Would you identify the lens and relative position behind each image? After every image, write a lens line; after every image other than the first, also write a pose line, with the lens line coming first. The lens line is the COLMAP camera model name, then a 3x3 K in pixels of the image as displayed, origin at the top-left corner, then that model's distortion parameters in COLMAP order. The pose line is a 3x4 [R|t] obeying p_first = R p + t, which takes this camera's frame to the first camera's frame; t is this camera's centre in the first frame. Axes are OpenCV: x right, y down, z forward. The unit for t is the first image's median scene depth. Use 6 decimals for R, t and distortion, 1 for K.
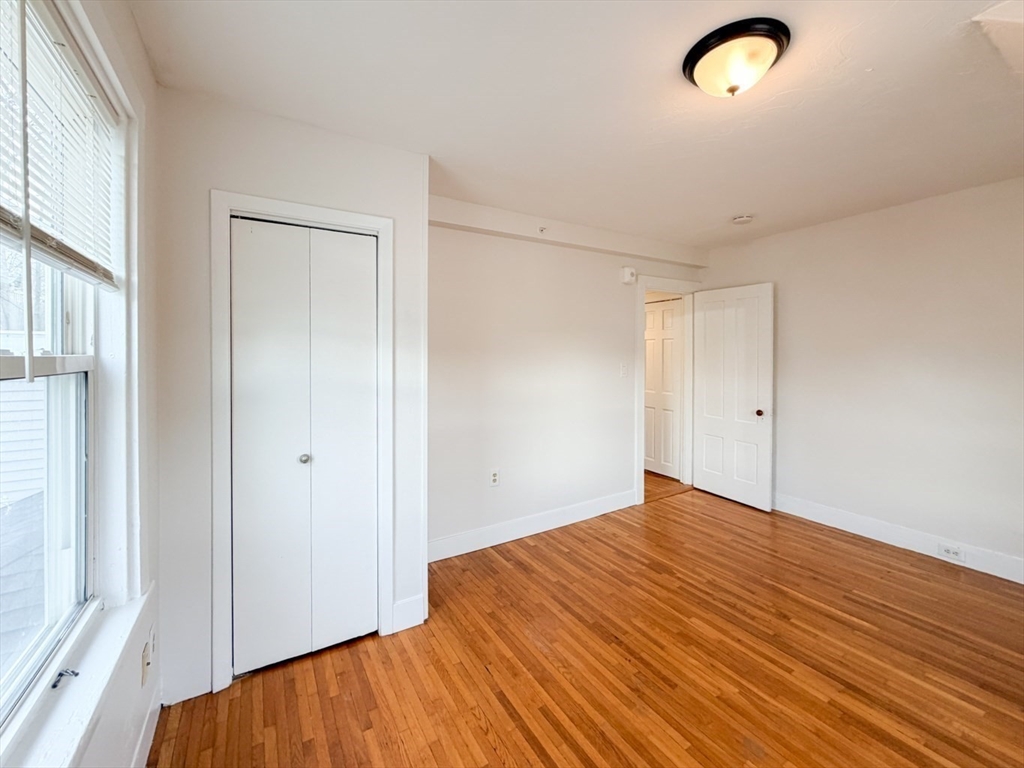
lens RADIAL K [[427.9, 0, 514.5], [0, 427.9, 371.0], [0, 0, 1]] dist [0.000773, 0.000168]
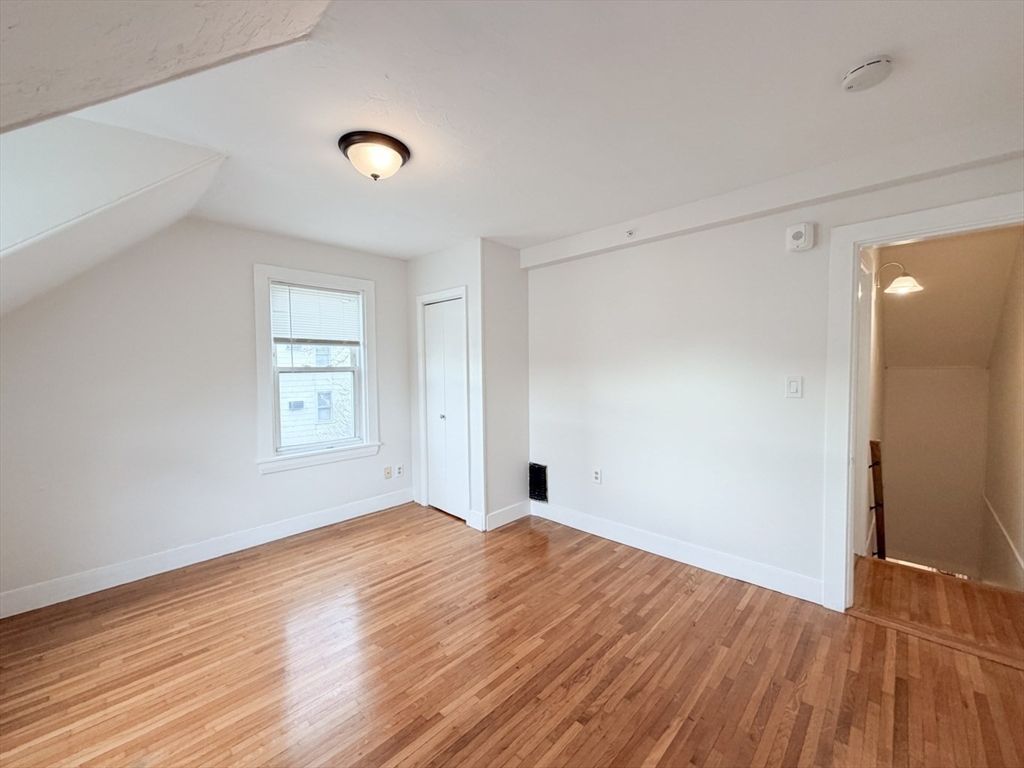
lens RADIAL K [[408.8, 0, 509.2], [0, 408.8, 383.6], [0, 0, 1]] dist [-0.000360, -0.000034]
pose [[0.252555, 0.045177, -0.966527, 1.237388], [-0.039225, 0.998566, 0.036425, -0.030357], [0.966787, 0.028713, 0.253965, 0.661646]]
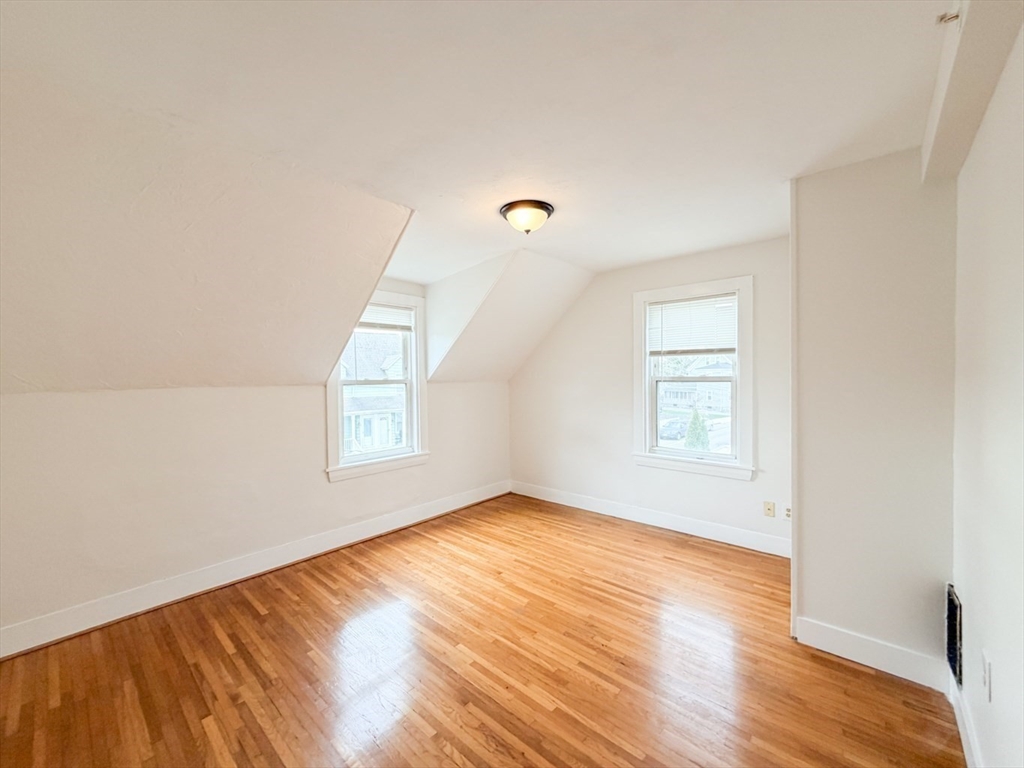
lens RADIAL K [[413.2, 0, 512.0], [0, 413.2, 384.0], [0, 0, 1]] dist [-0.000277, -0.000015]
pose [[-0.955093, 0.025406, -0.295215, 0.693660], [0.003807, 0.997287, 0.073507, -0.098202], [0.296282, 0.069082, -0.952599, 1.651159]]
